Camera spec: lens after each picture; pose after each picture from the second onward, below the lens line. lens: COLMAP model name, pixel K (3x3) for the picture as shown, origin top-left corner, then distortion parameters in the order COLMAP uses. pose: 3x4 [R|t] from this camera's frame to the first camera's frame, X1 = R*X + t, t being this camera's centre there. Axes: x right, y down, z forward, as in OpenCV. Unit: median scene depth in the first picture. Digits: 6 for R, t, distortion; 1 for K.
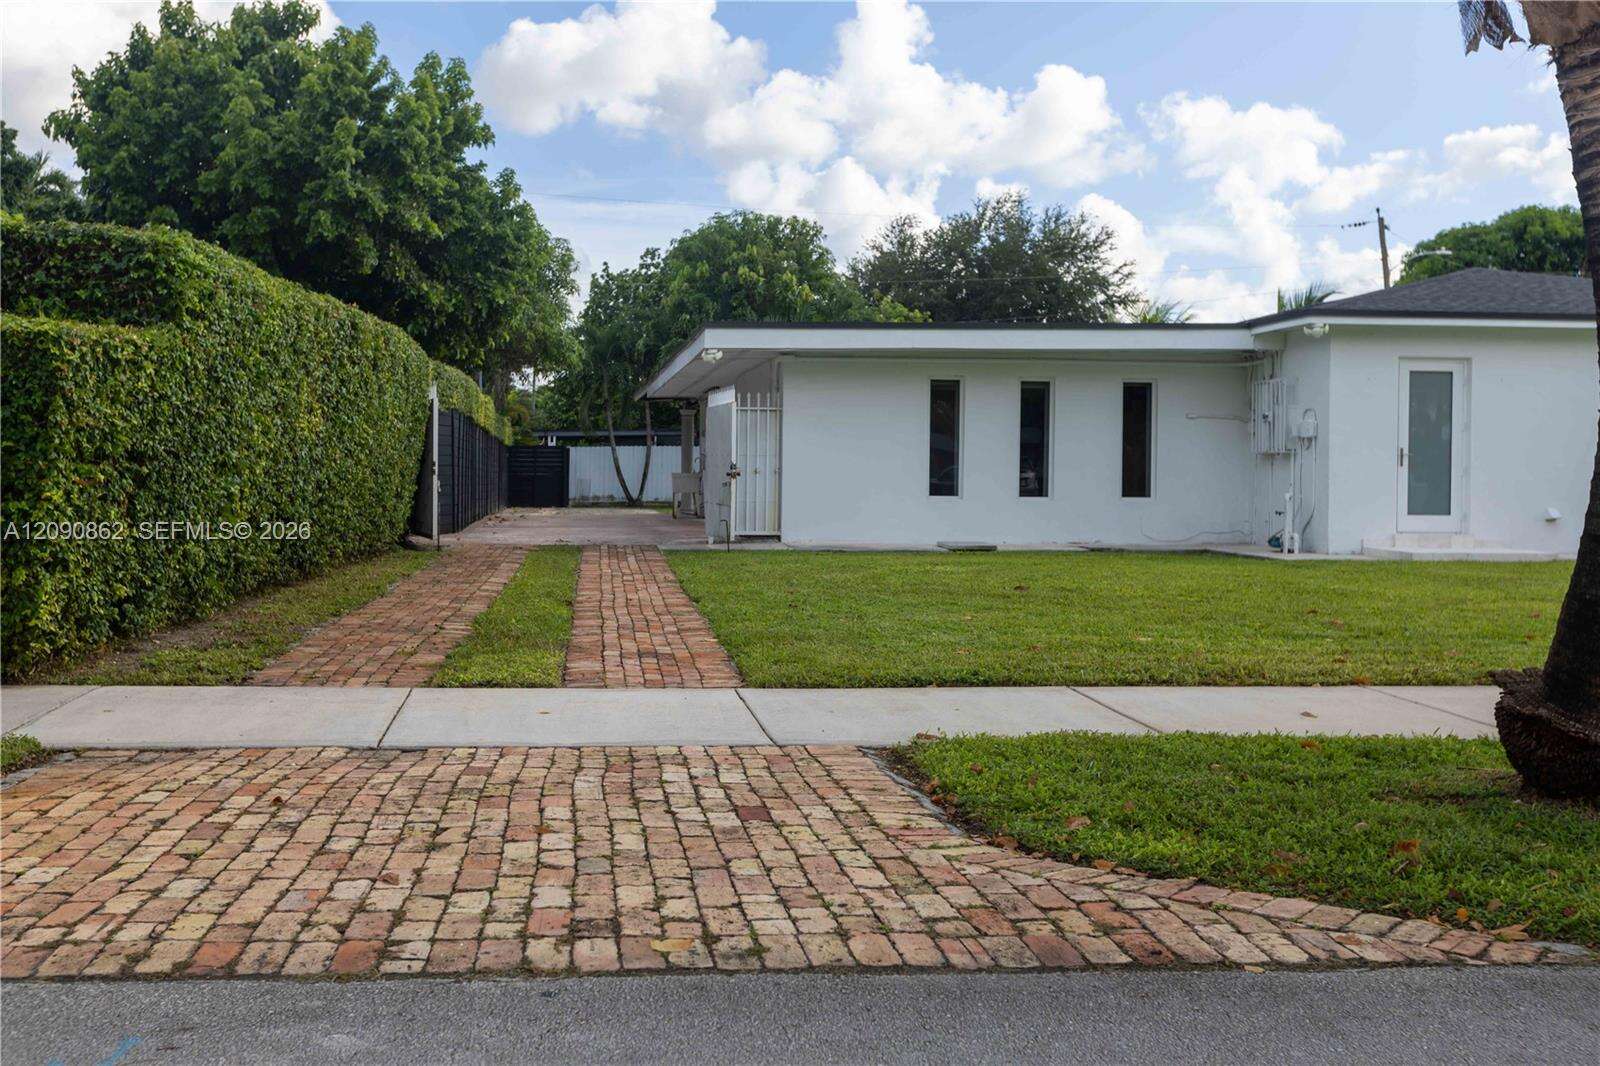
lens RADIAL K [[1613.1, 0, 800.0], [0, 1613.1, 533.0], [0, 0, 1]] dist [0.001649, -0.002043]
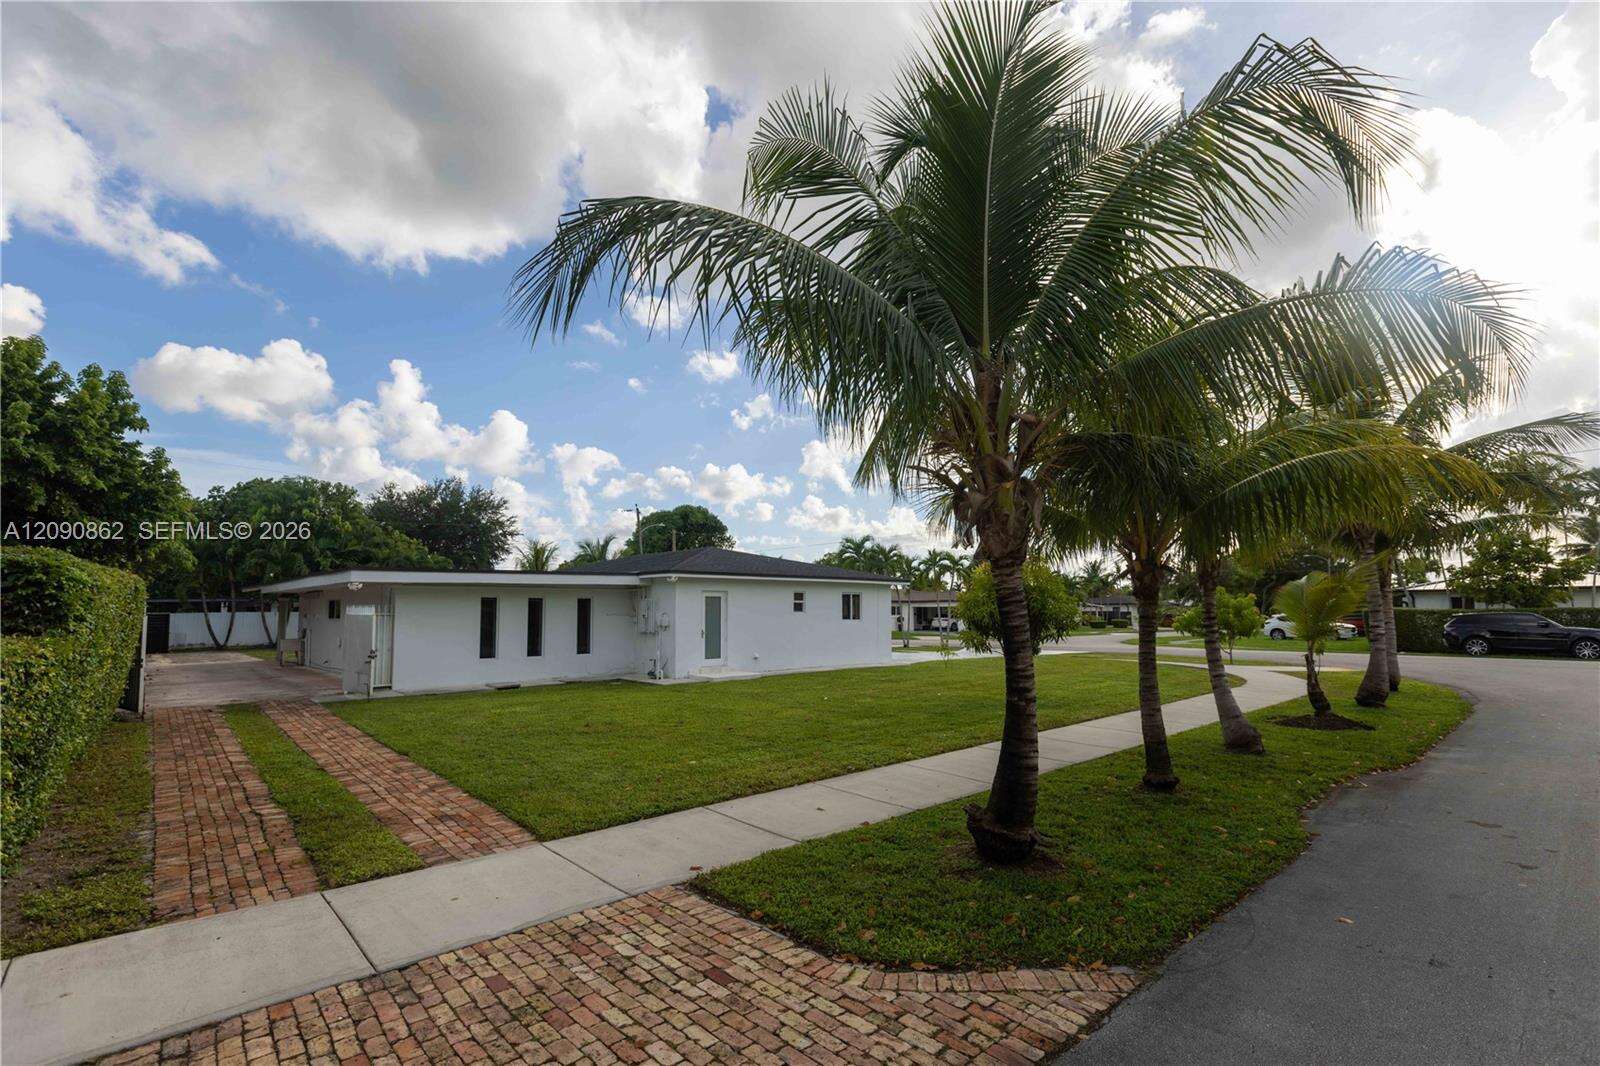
lens RADIAL K [[721.1, 0, 842.8], [0, 721.1, 594.2], [0, 0, 1]] dist [0.003017, 0.000656]
pose [[0.792822, 0.023533, 0.608998, -0.088668], [0.012737, 0.998396, -0.055162, -0.042000], [-0.609320, 0.051490, 0.791251, 0.063007]]
